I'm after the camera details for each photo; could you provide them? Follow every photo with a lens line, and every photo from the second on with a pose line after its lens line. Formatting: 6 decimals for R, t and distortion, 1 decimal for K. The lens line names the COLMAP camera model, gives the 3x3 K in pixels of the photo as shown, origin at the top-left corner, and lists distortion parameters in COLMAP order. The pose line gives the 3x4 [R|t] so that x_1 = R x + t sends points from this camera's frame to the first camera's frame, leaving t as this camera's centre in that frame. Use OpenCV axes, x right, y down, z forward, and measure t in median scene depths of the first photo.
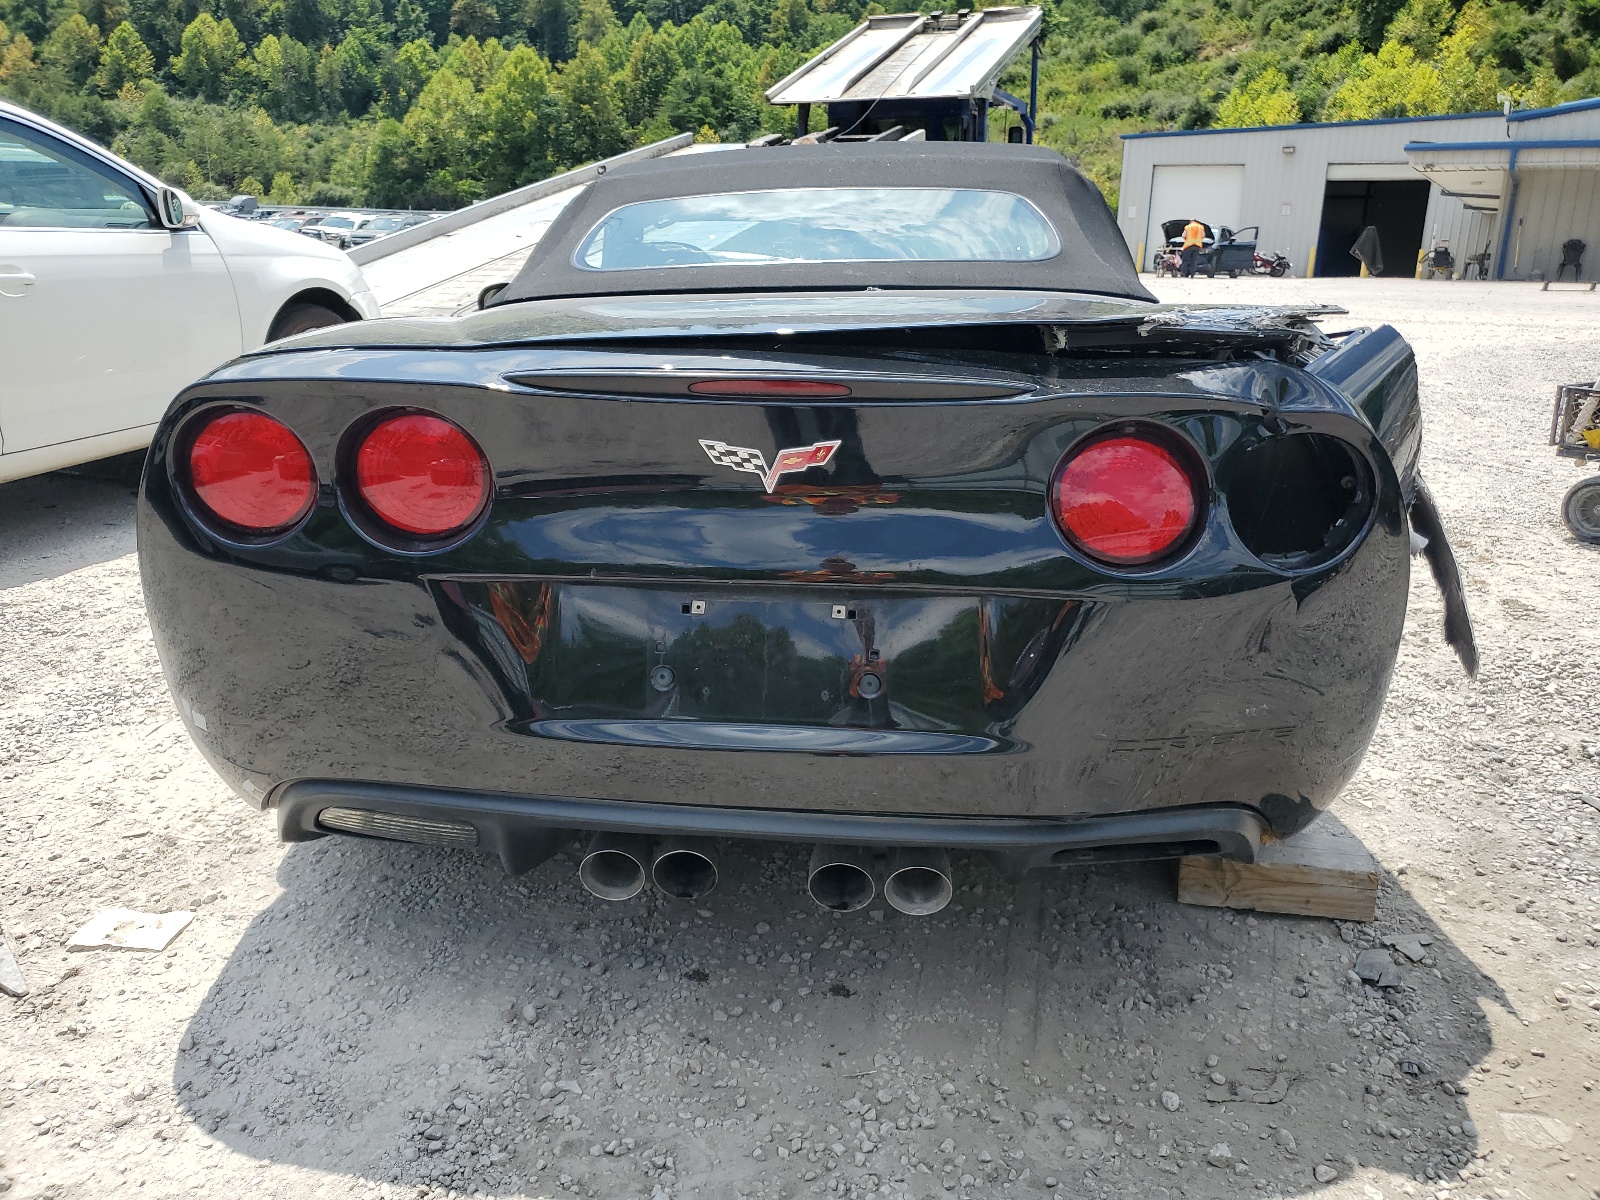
lens RADIAL K [[1220.2, 0, 800.2], [0, 1220.2, 604.8], [0, 0, 1]] dist [0.013266, -0.001668]
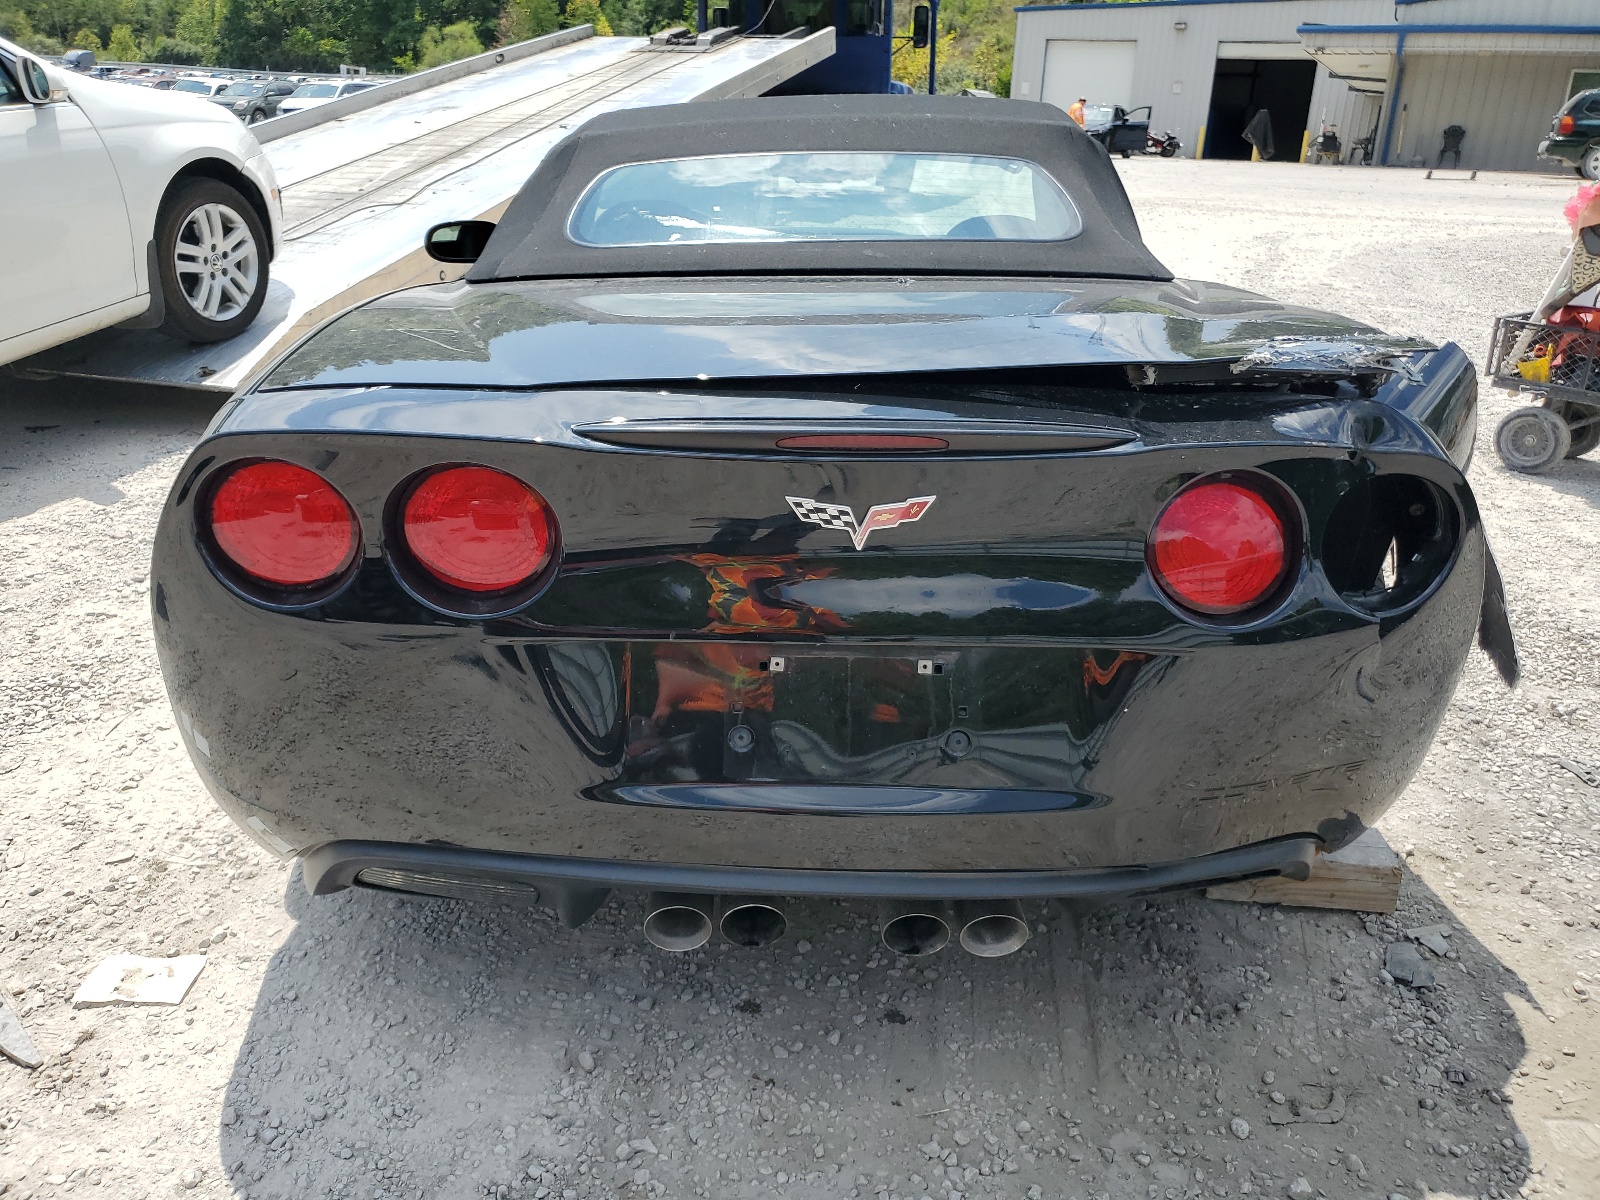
lens RADIAL K [[1220.2, 0, 799.0], [0, 1220.2, 596.0], [0, 0, 1]] dist [0.013266, -0.001668]
pose [[0.996491, -0.019018, 0.081506, -0.124635], [0.012025, 0.996271, 0.085439, -0.115036], [-0.082827, -0.084159, 0.993004, 0.051190]]
